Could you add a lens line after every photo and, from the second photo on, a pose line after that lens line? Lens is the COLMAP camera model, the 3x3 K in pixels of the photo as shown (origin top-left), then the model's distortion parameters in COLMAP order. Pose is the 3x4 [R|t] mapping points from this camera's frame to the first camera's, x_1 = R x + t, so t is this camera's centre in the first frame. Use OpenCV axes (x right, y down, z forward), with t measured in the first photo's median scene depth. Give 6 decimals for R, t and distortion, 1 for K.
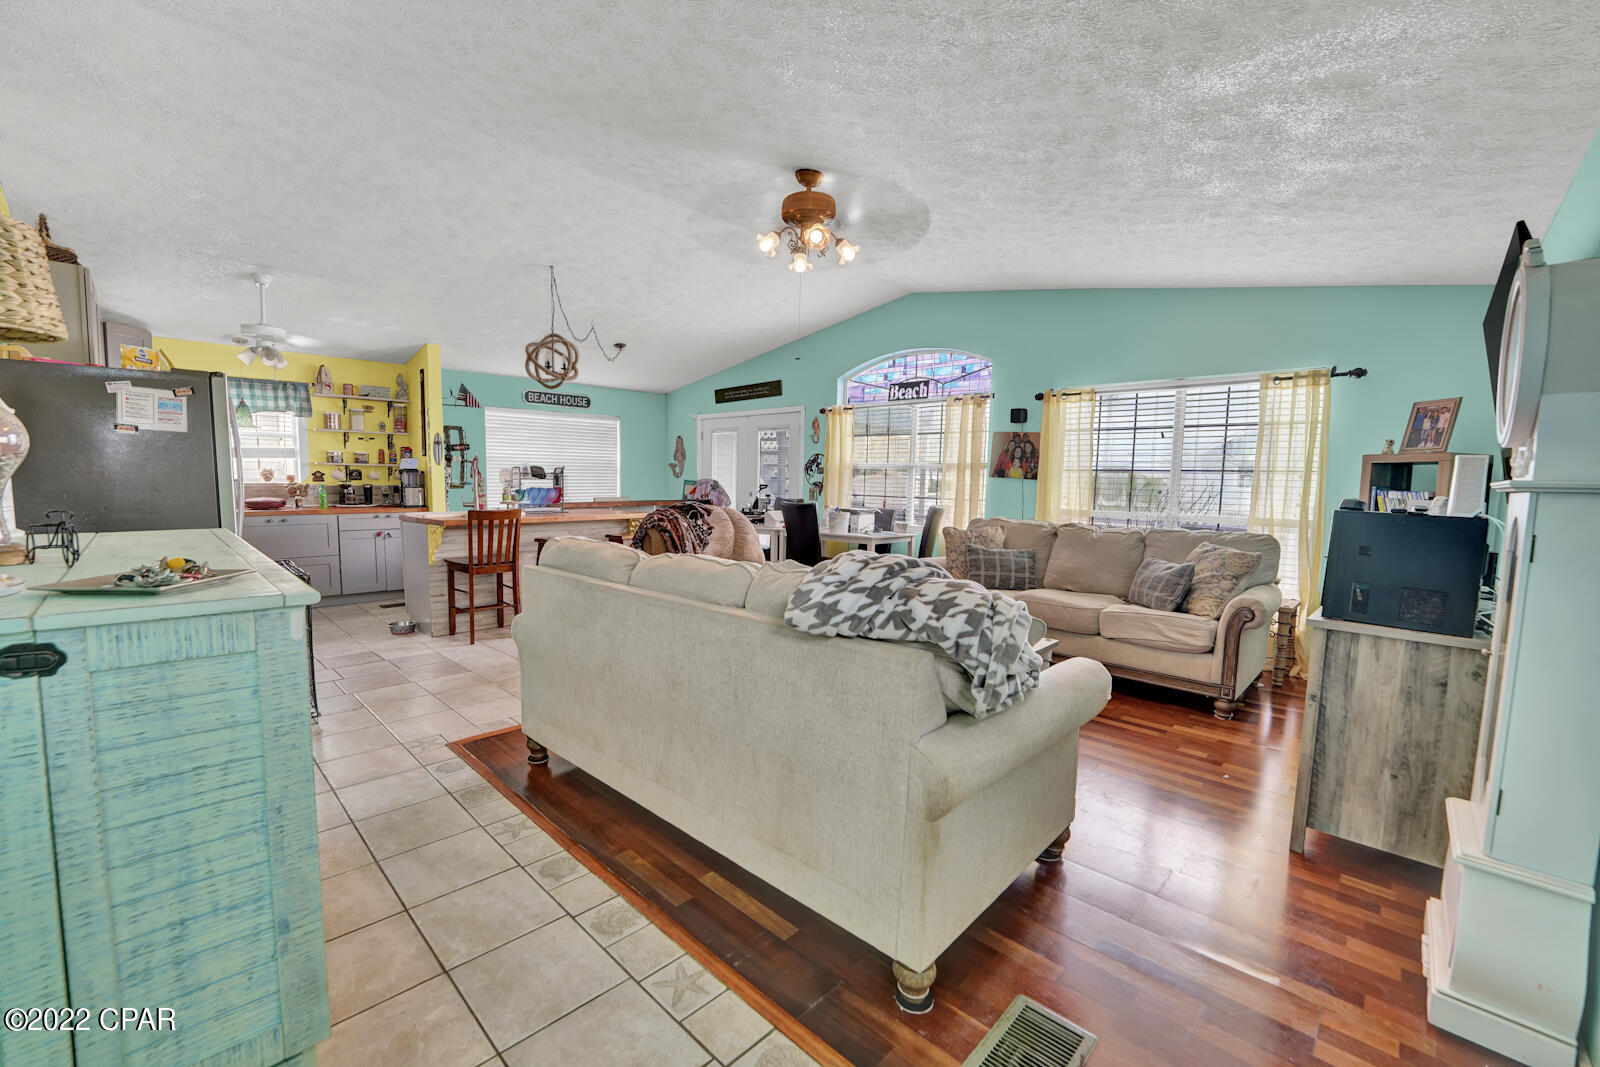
lens RADIAL K [[650.0, 0, 792.2], [0, 650.0, 538.3], [0, 0, 1]] dist [-0.034285, 0.004809]
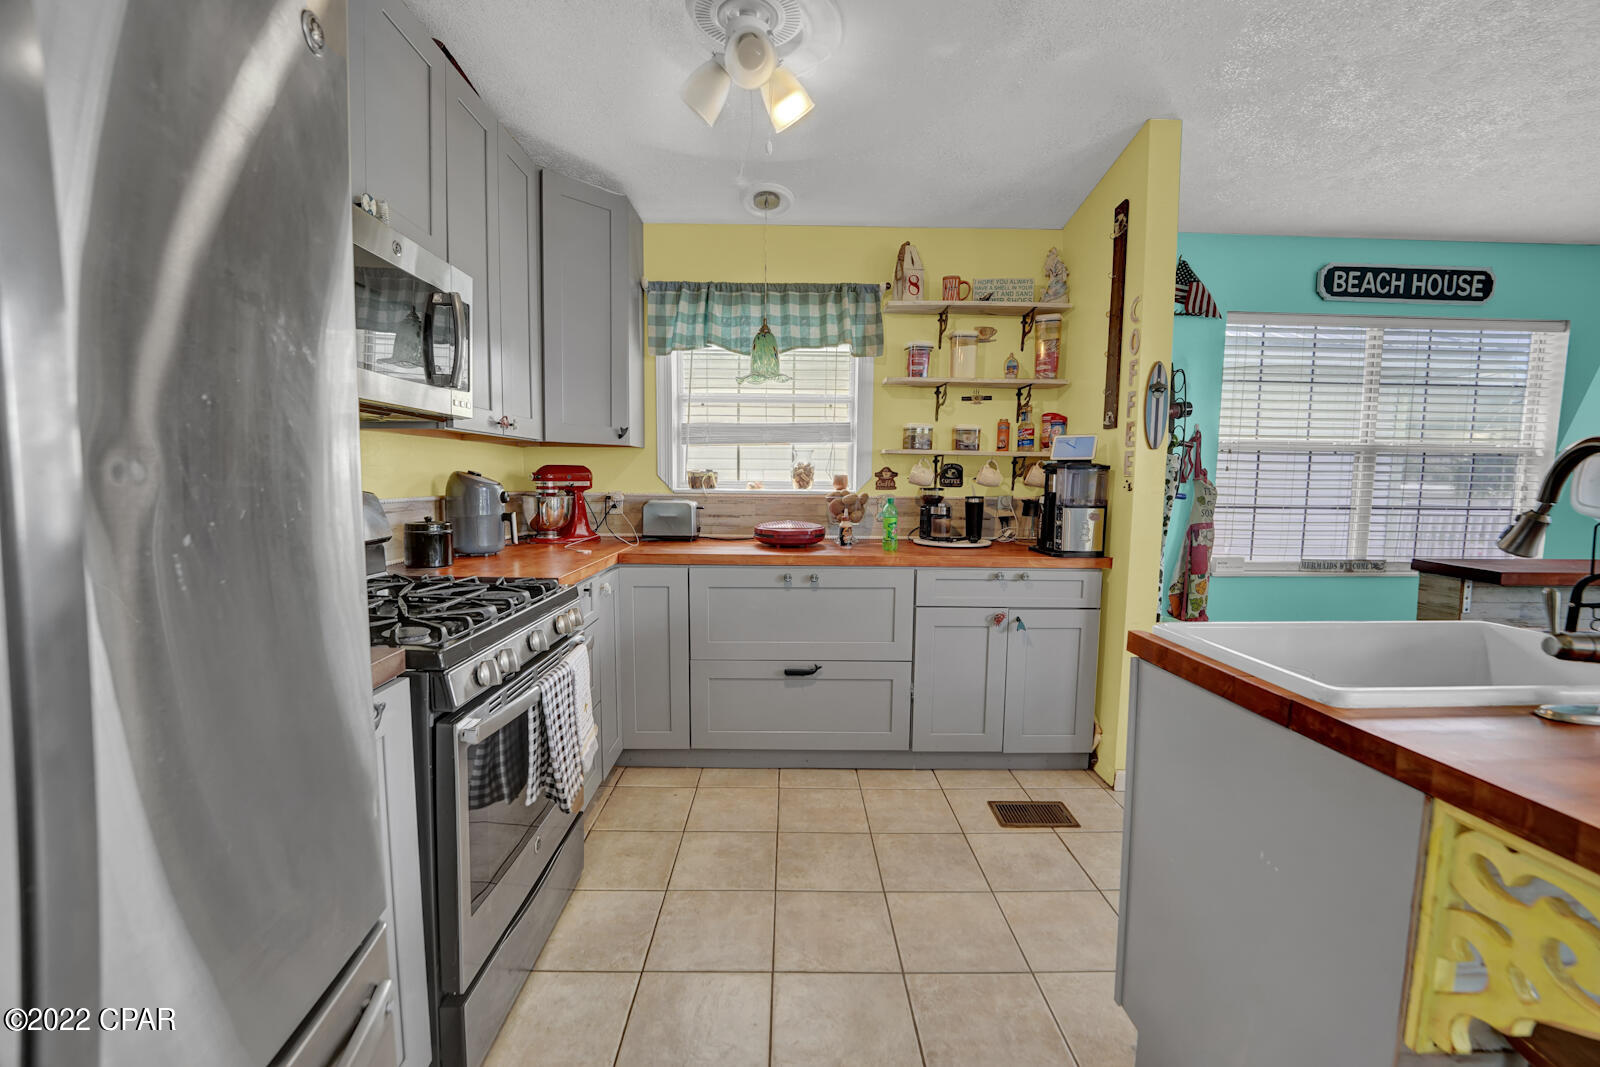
lens RADIAL K [[650.0, 0, 792.2], [0, 650.0, 538.3], [0, 0, 1]] dist [-0.034285, 0.004809]
pose [[0.702778, 0.060731, -0.708812, -0.430449], [-0.065066, 0.997661, 0.020967, -0.056189], [0.708427, 0.031384, 0.705086, 0.590208]]
